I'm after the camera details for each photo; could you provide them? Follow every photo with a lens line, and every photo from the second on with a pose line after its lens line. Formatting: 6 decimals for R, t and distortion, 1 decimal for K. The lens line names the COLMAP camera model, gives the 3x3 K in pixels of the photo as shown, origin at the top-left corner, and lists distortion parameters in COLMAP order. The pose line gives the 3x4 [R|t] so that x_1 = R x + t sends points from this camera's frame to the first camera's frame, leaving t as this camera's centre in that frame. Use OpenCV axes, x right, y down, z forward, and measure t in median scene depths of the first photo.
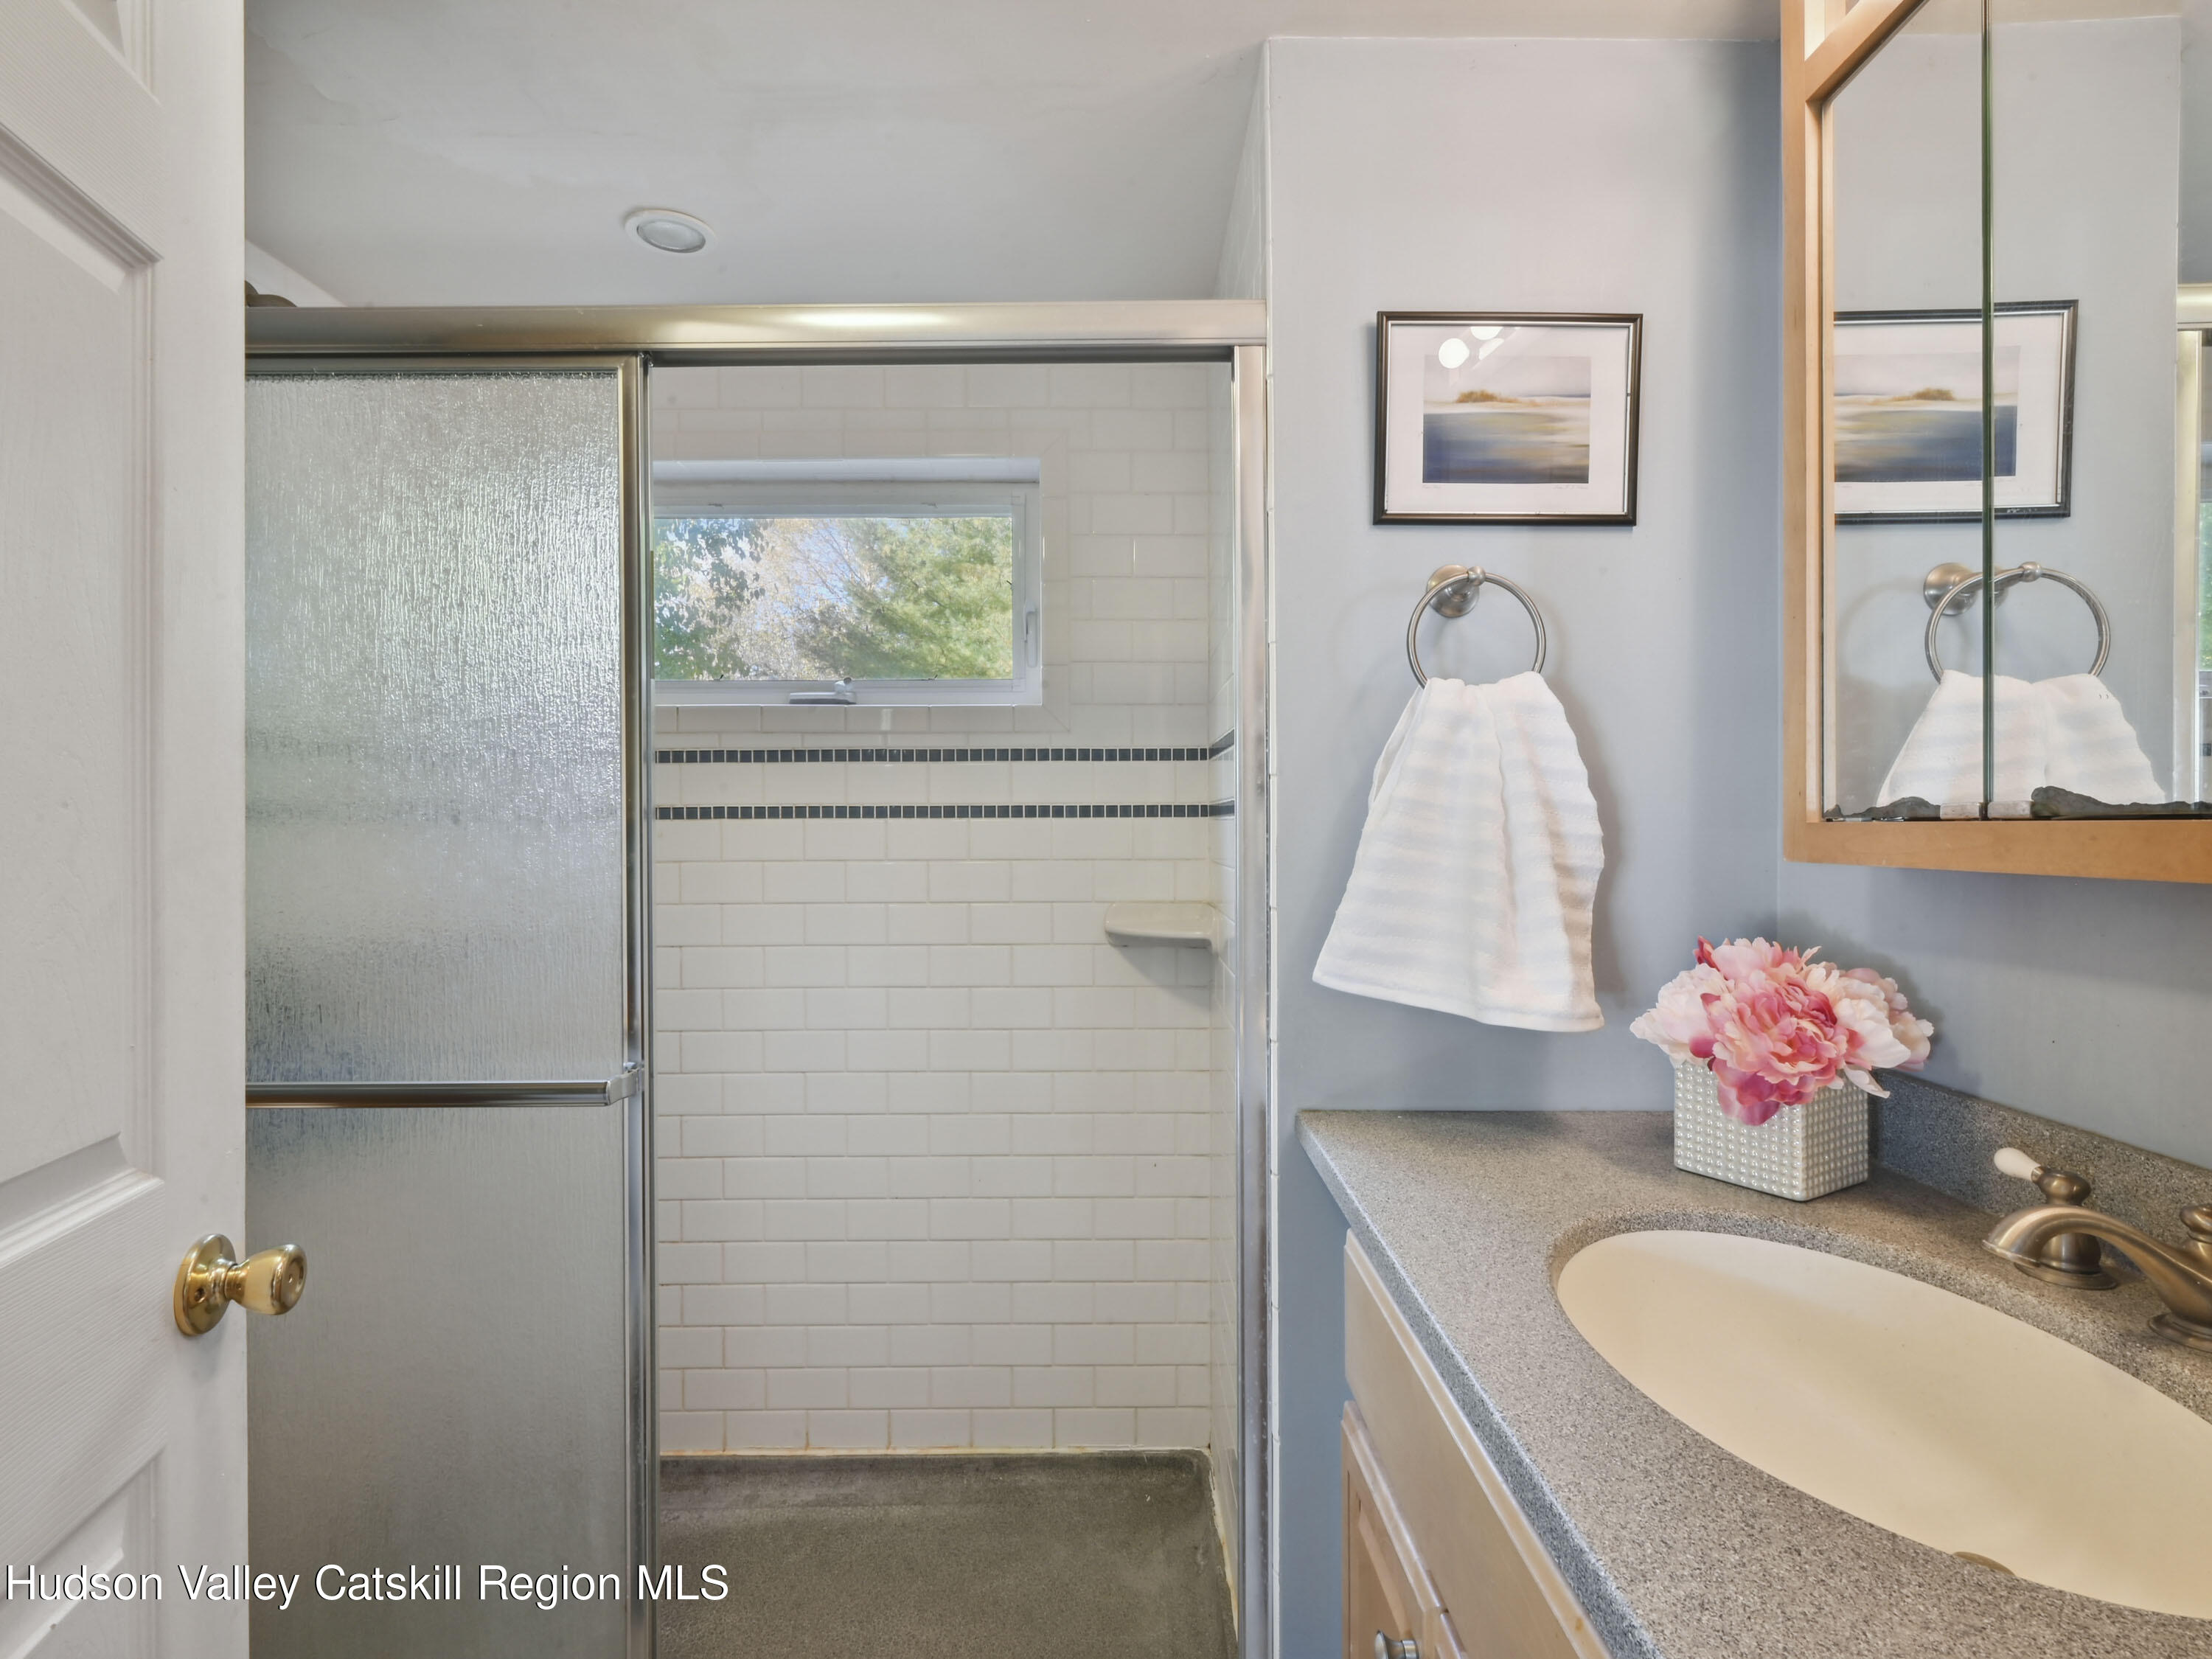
lens RADIAL K [[1123.3, 0, 1108.2], [0, 1123.3, 816.3], [0, 0, 1]] dist [0.000995, 0.001251]
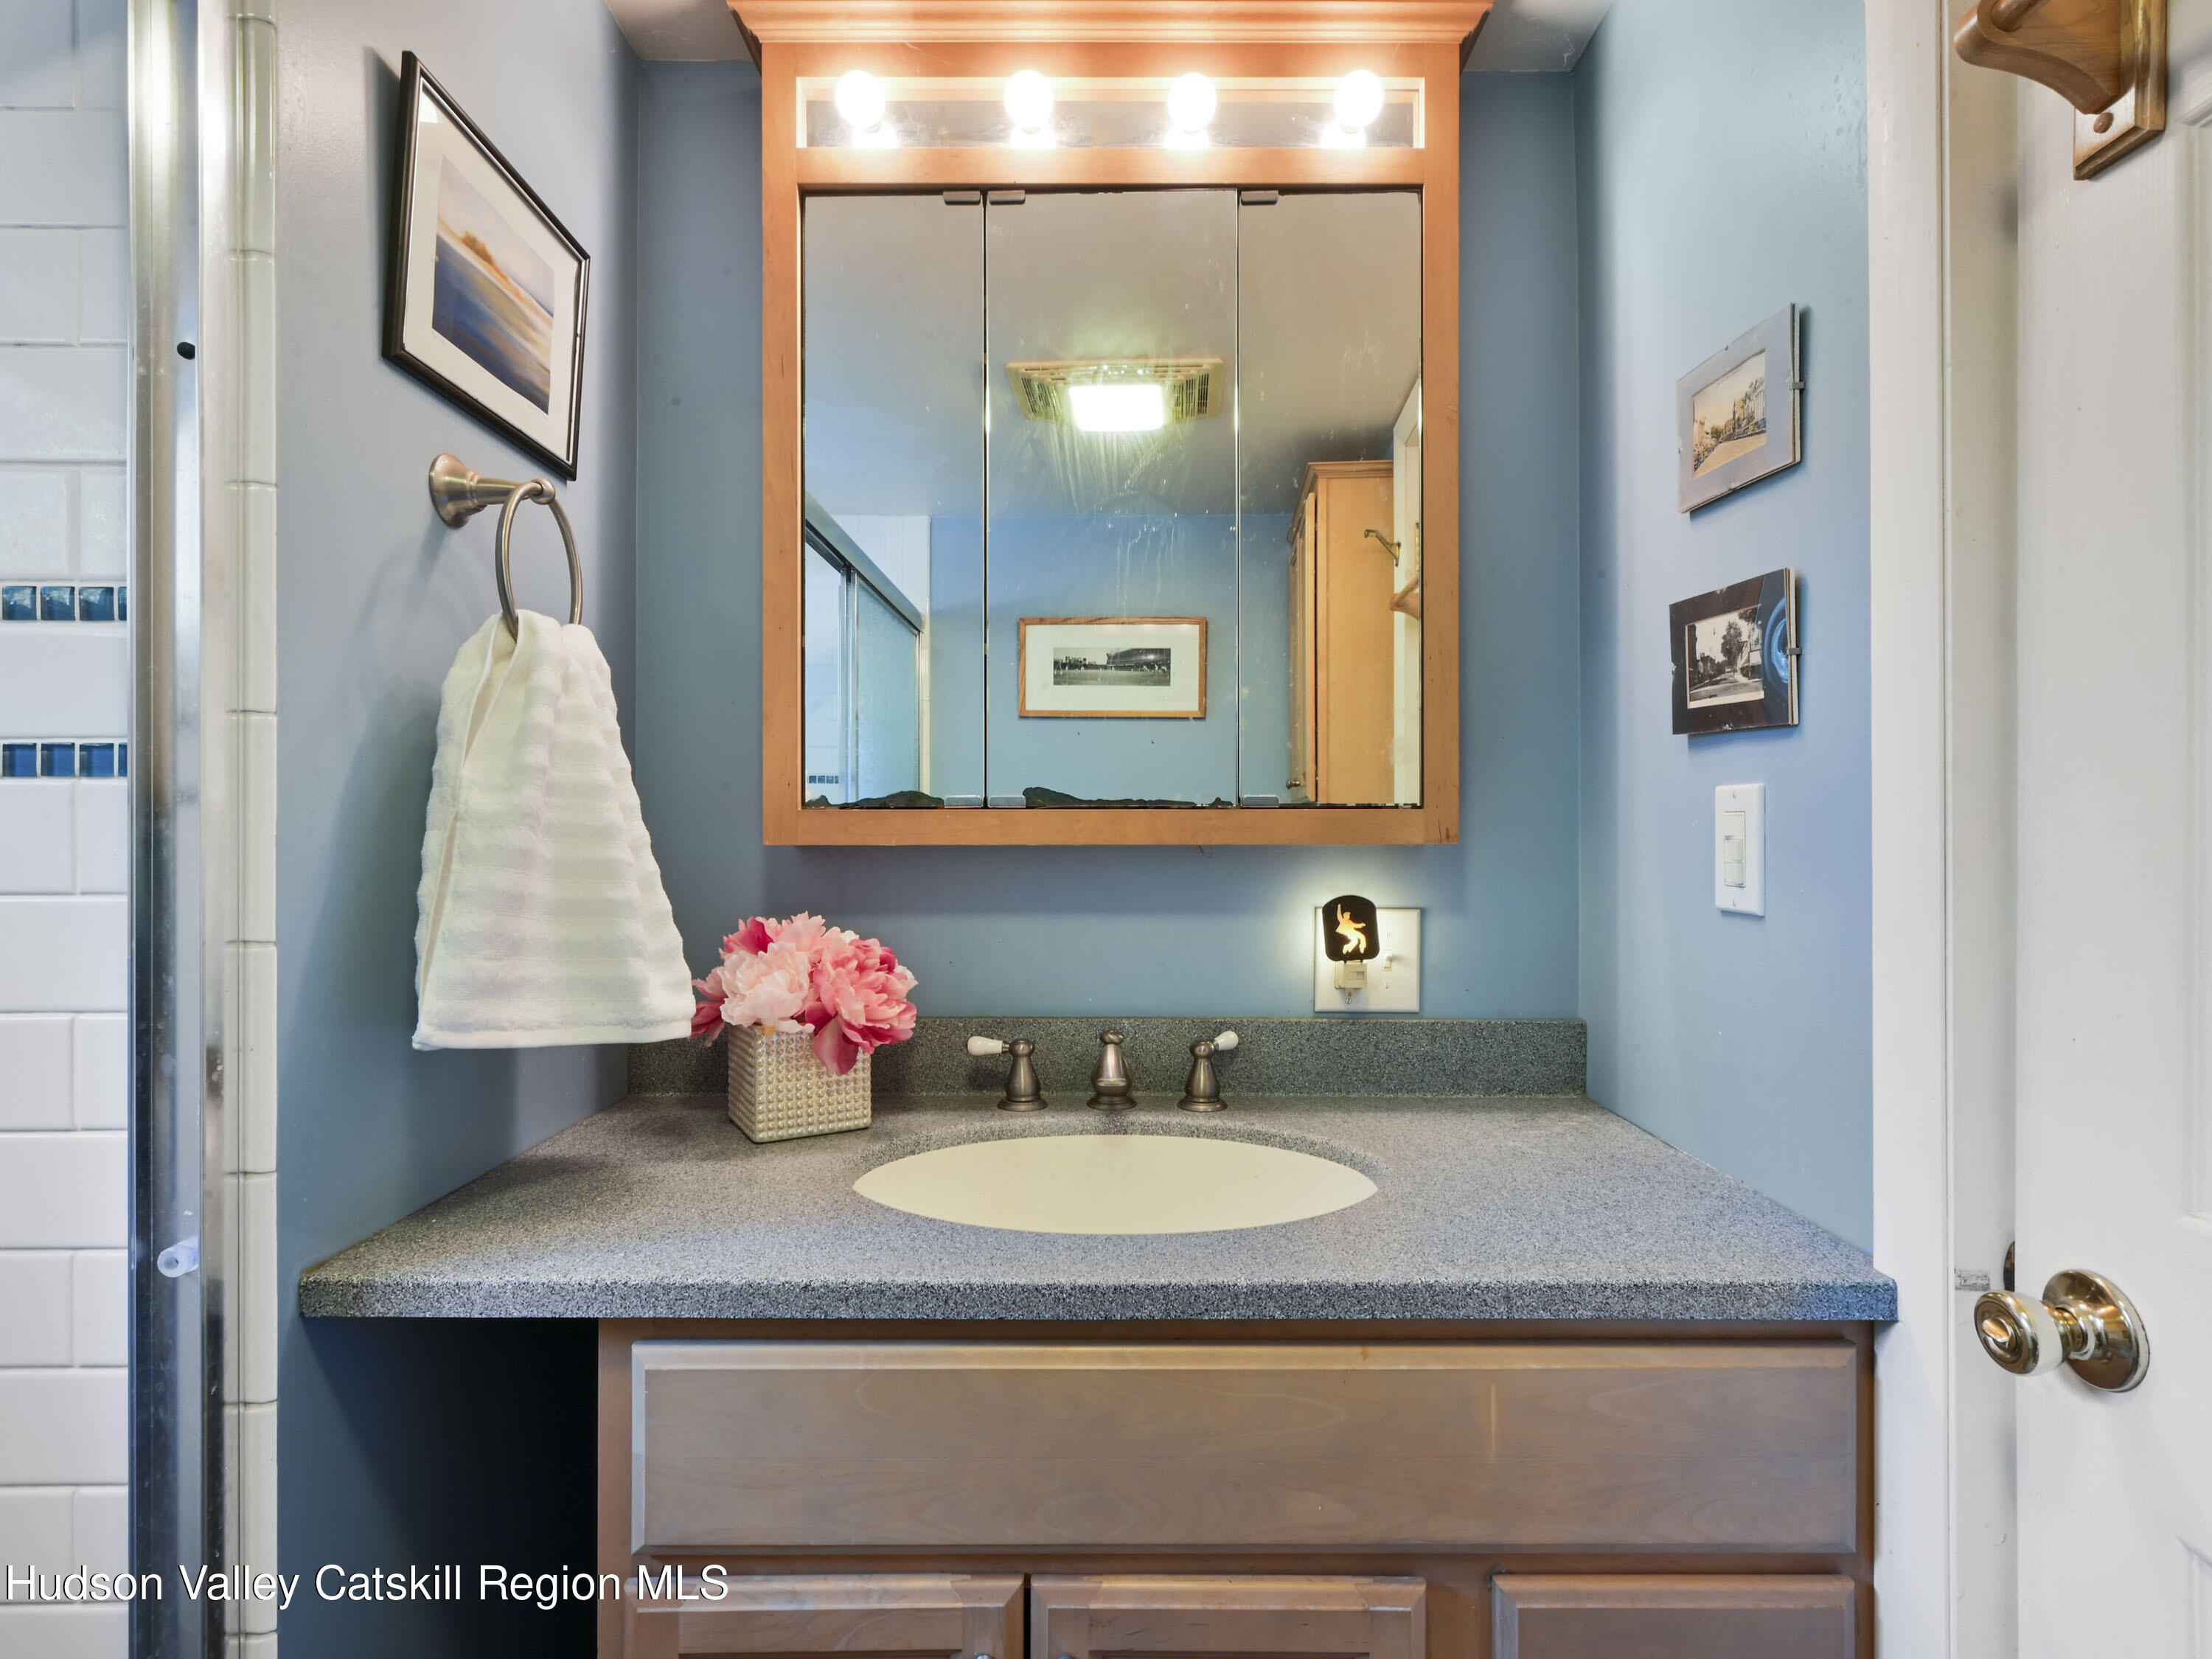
lens RADIAL K [[1123.3, 0, 1108.2], [0, 1123.3, 816.3], [0, 0, 1]] dist [0.000995, 0.001251]
pose [[-0.007154, 0.010979, 0.999914, -0.530261], [-0.008990, 0.999899, -0.011044, 0.022324], [-0.999934, -0.009069, -0.007055, 0.691796]]
